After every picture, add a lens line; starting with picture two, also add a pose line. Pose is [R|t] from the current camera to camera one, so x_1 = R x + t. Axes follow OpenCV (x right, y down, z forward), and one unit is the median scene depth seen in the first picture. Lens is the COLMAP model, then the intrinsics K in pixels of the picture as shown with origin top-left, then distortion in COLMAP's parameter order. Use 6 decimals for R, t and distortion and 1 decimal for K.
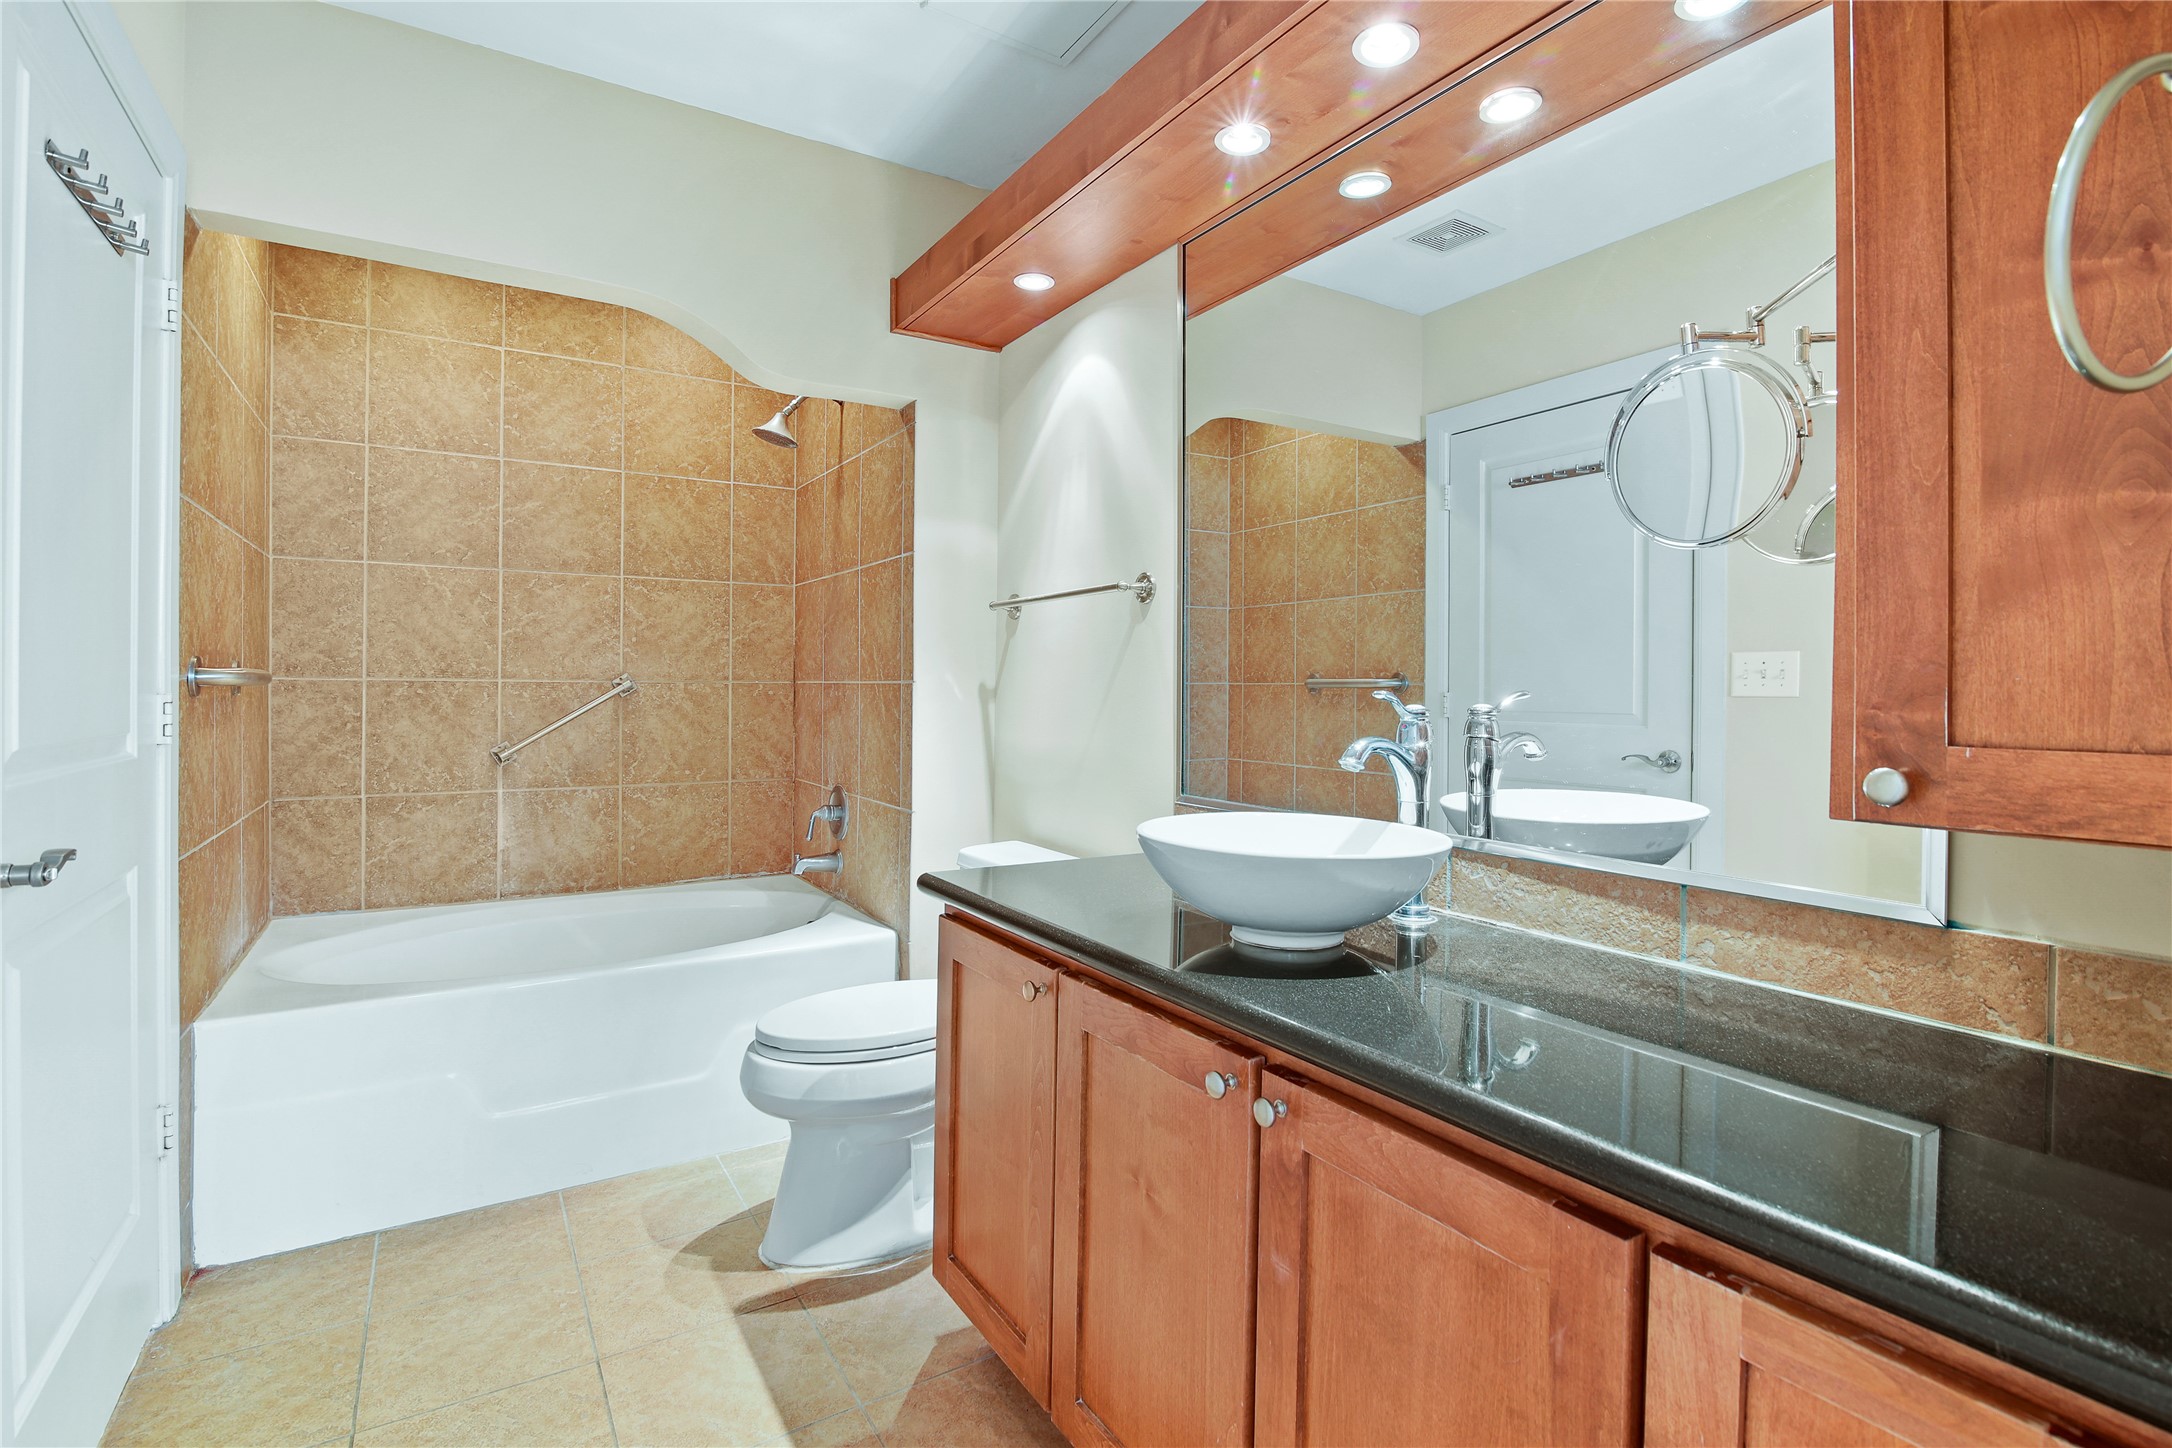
lens RADIAL K [[1077.5, 0, 1077.7], [0, 1077.5, 649.8], [0, 0, 1]] dist [-0.016309, 0.001181]
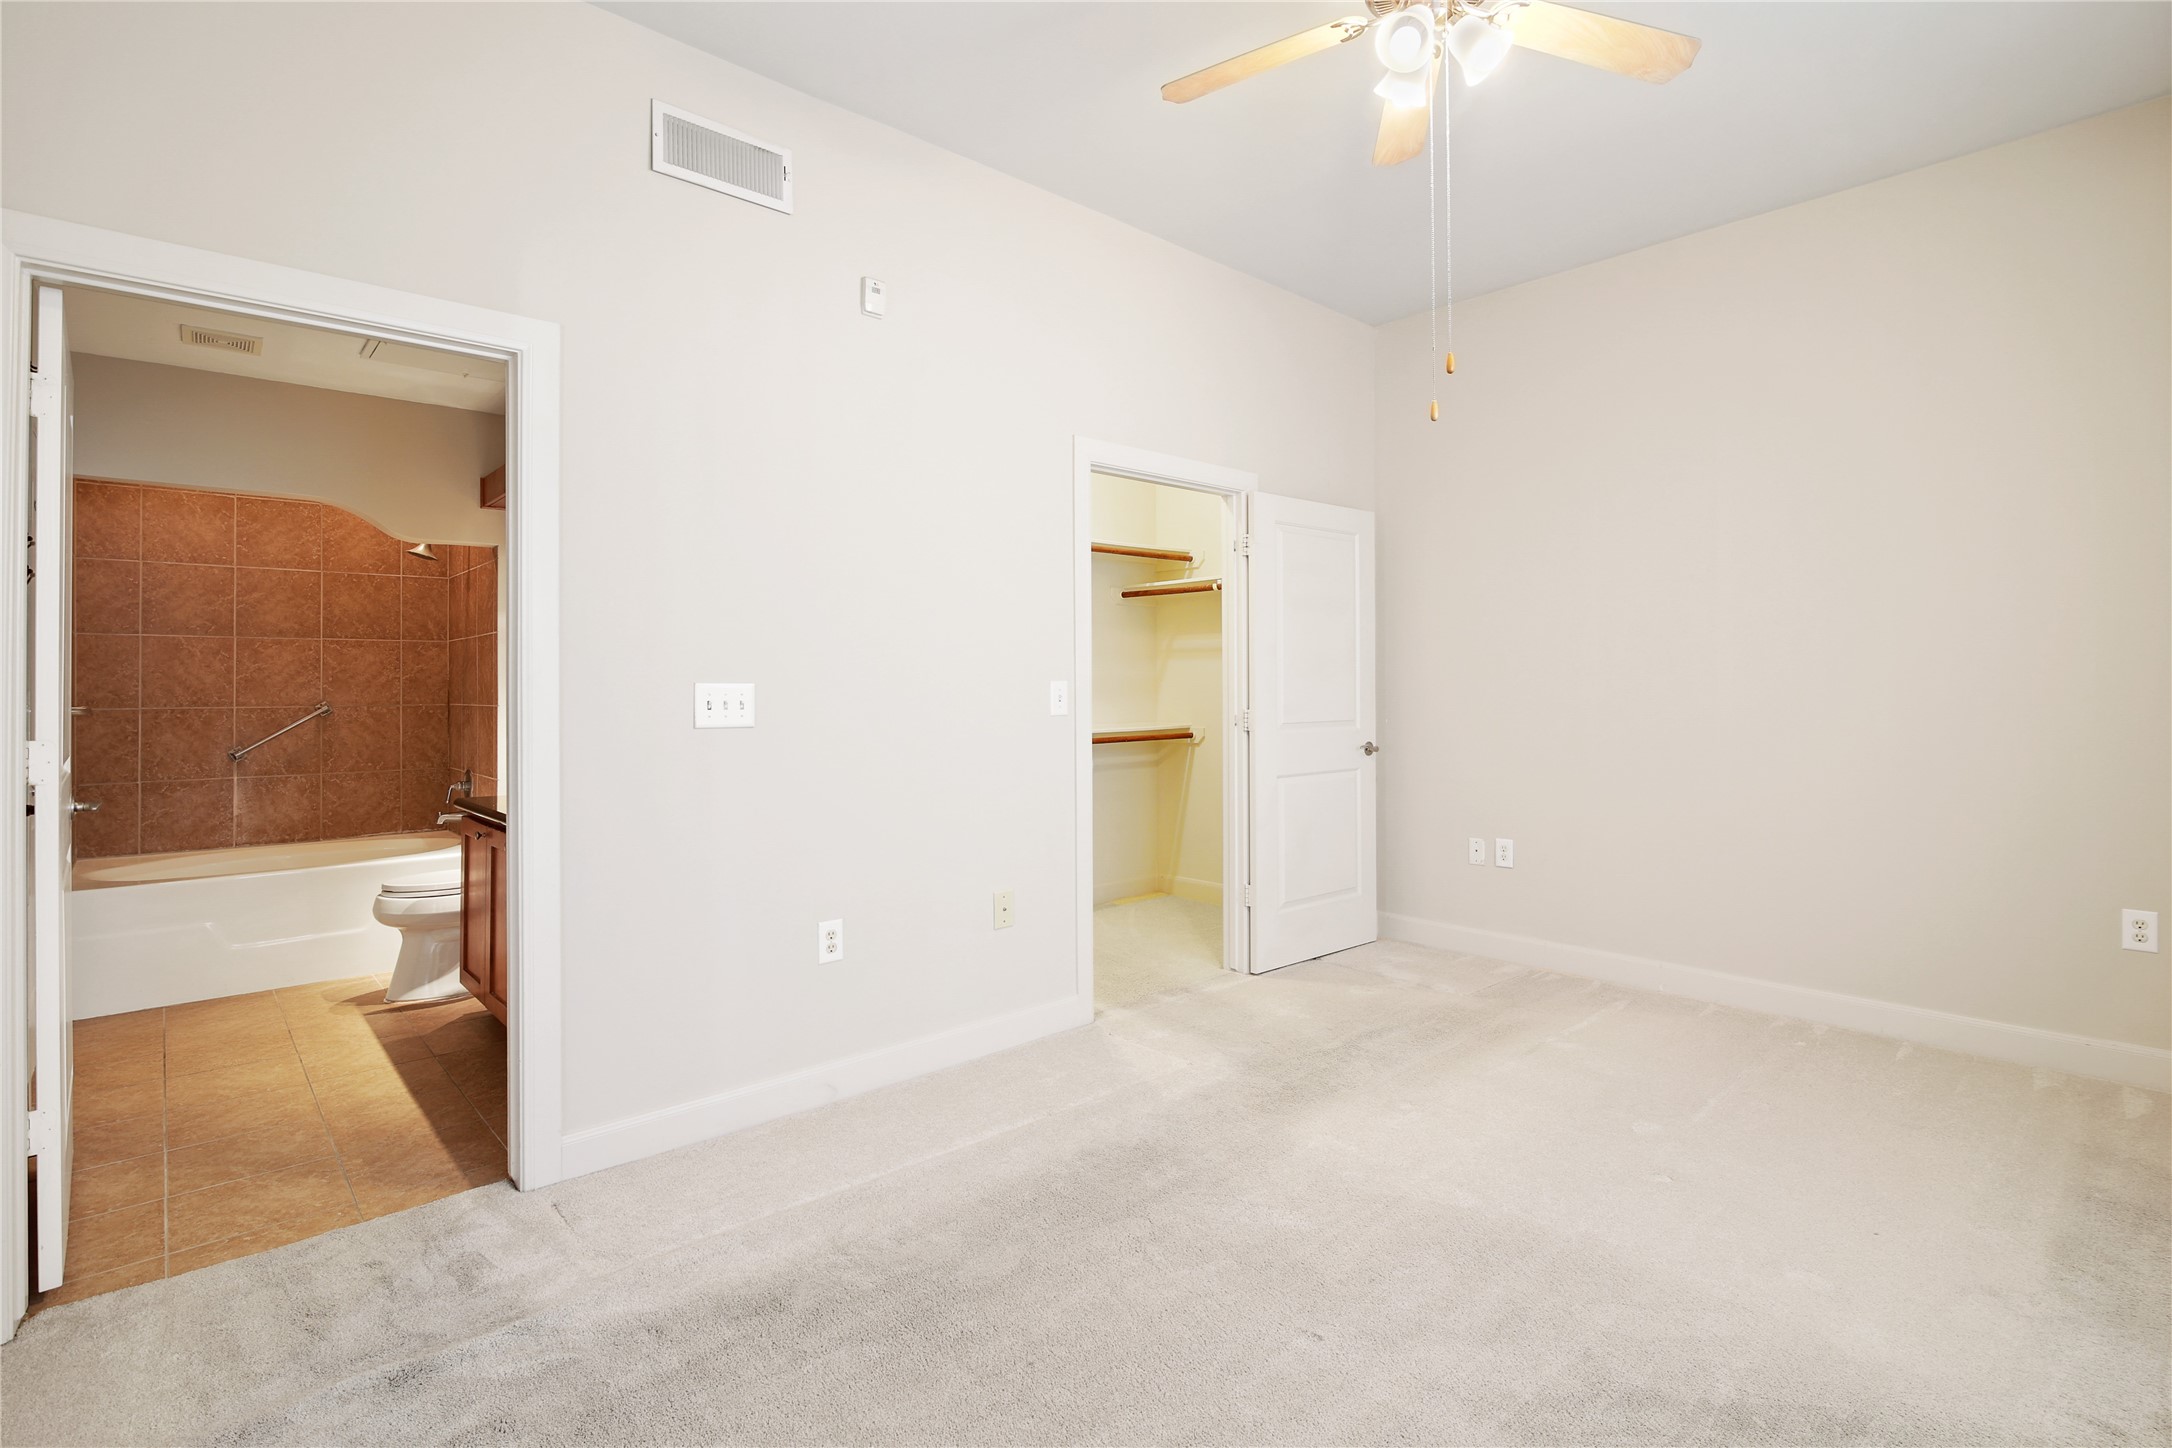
lens RADIAL K [[1077.5, 0, 1077.7], [0, 1077.5, 649.8], [0, 0, 1]] dist [-0.016309, 0.001181]
pose [[0.983638, -0.006682, 0.180034, 0.395488], [0.007336, 0.999969, -0.002965, -0.042220], [-0.180008, 0.004238, 0.983656, -0.760610]]
